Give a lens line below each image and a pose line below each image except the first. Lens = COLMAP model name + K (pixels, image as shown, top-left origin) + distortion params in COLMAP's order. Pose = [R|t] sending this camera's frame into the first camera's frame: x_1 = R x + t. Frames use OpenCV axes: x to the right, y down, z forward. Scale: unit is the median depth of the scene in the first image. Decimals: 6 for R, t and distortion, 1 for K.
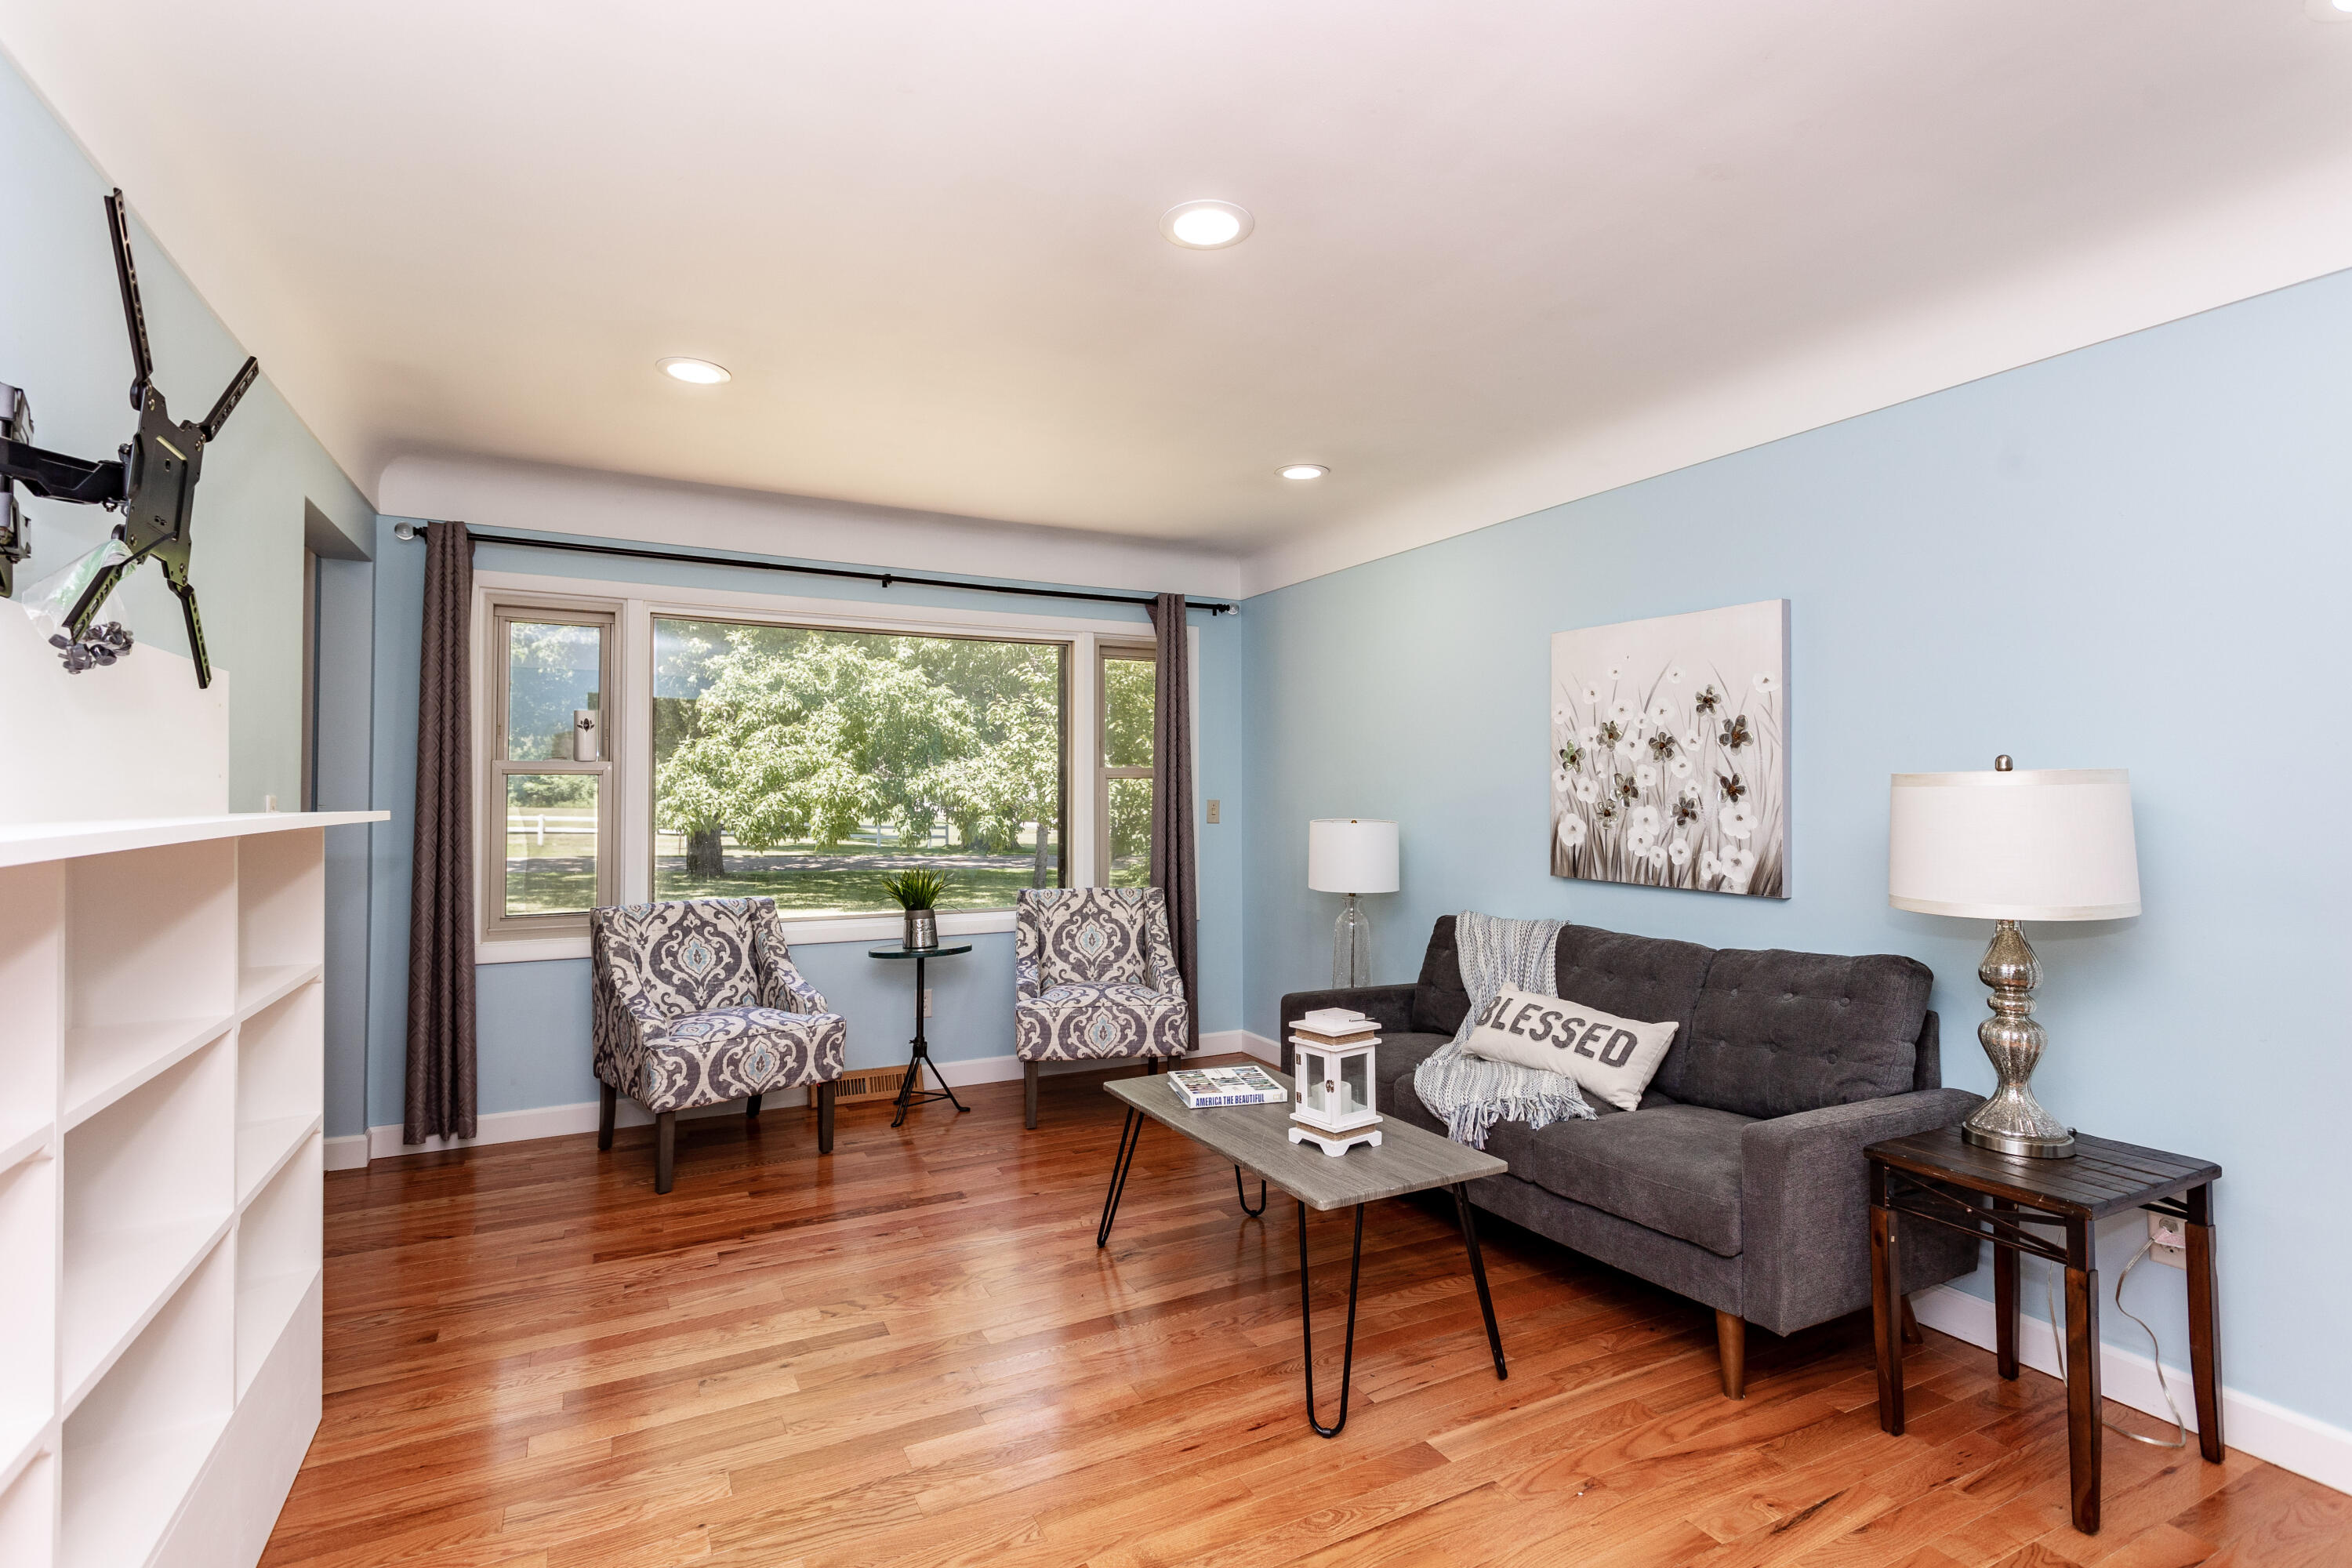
lens RADIAL K [[1108.6, 0, 1176.6], [0, 1108.6, 767.8], [0, 0, 1]] dist [-0.000463, 0.000288]
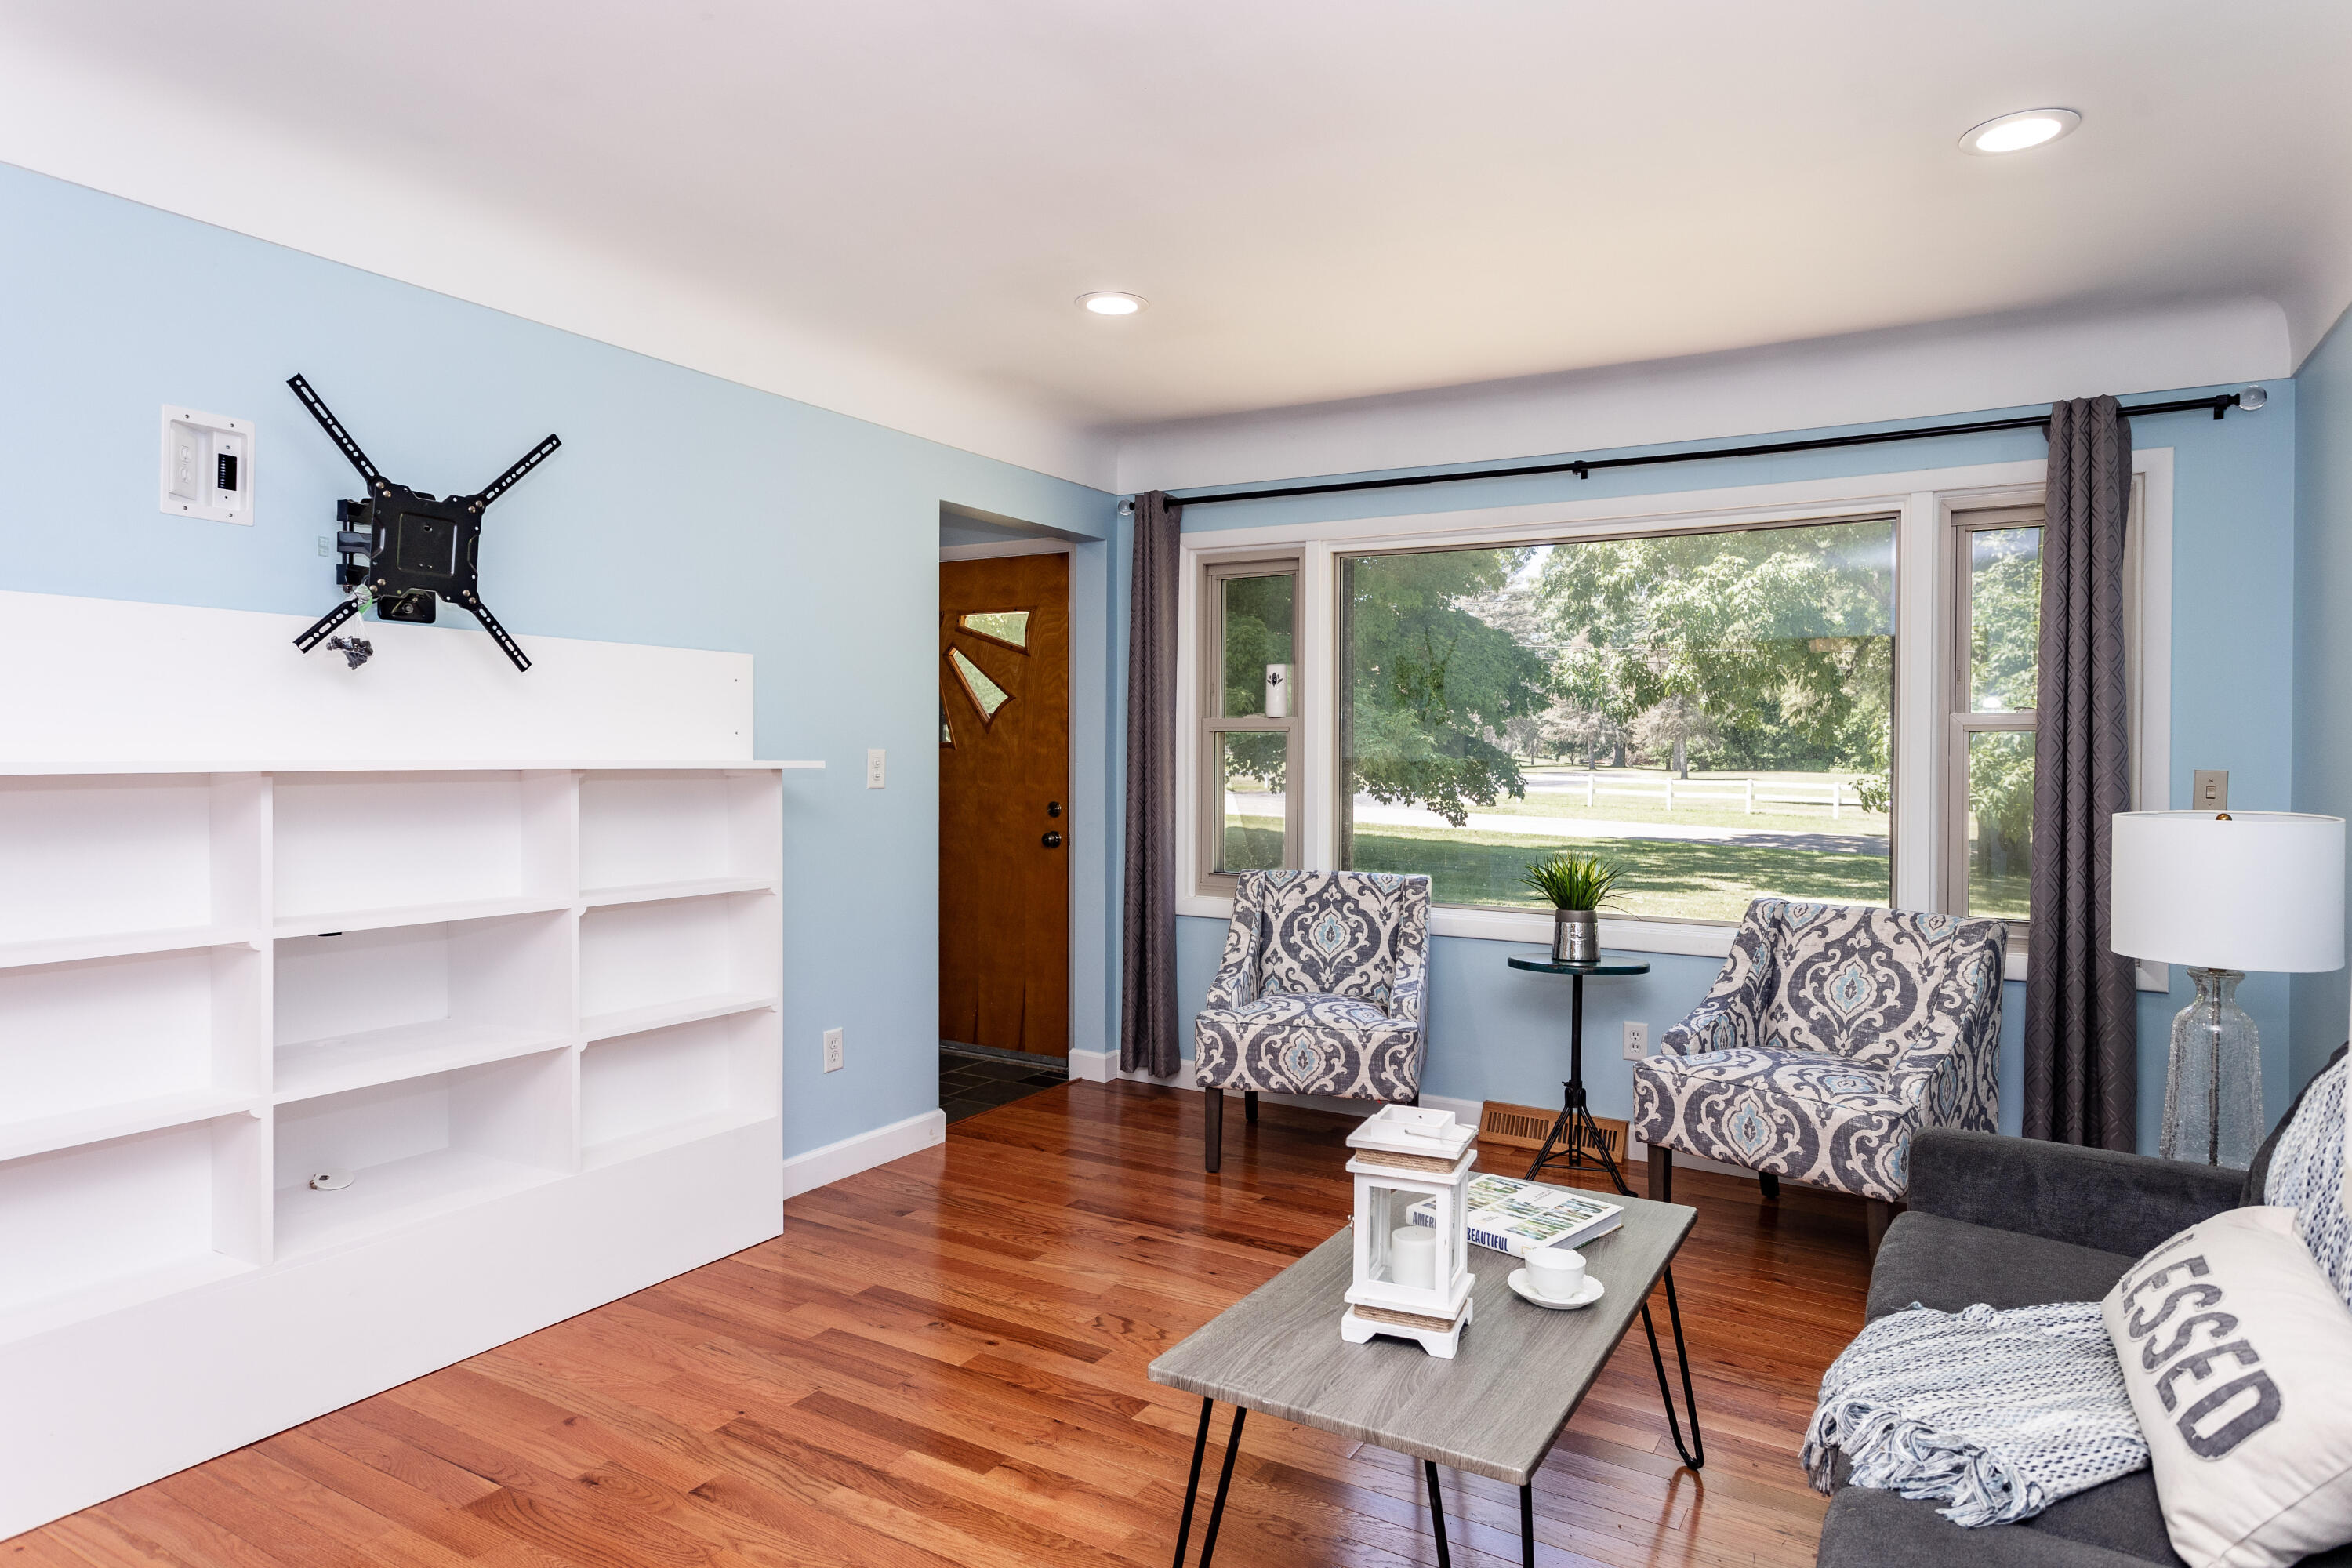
lens RADIAL K [[1369.8, 0, 1172.1], [0, 1369.8, 772.8], [0, 0, 1]] dist [-0.004047, 0.000799]
pose [[0.520779, 0.017744, -0.853507, 0.443338], [0.012450, 0.999520, 0.028376, 0.007140], [0.853601, -0.025404, 0.520308, 0.317908]]
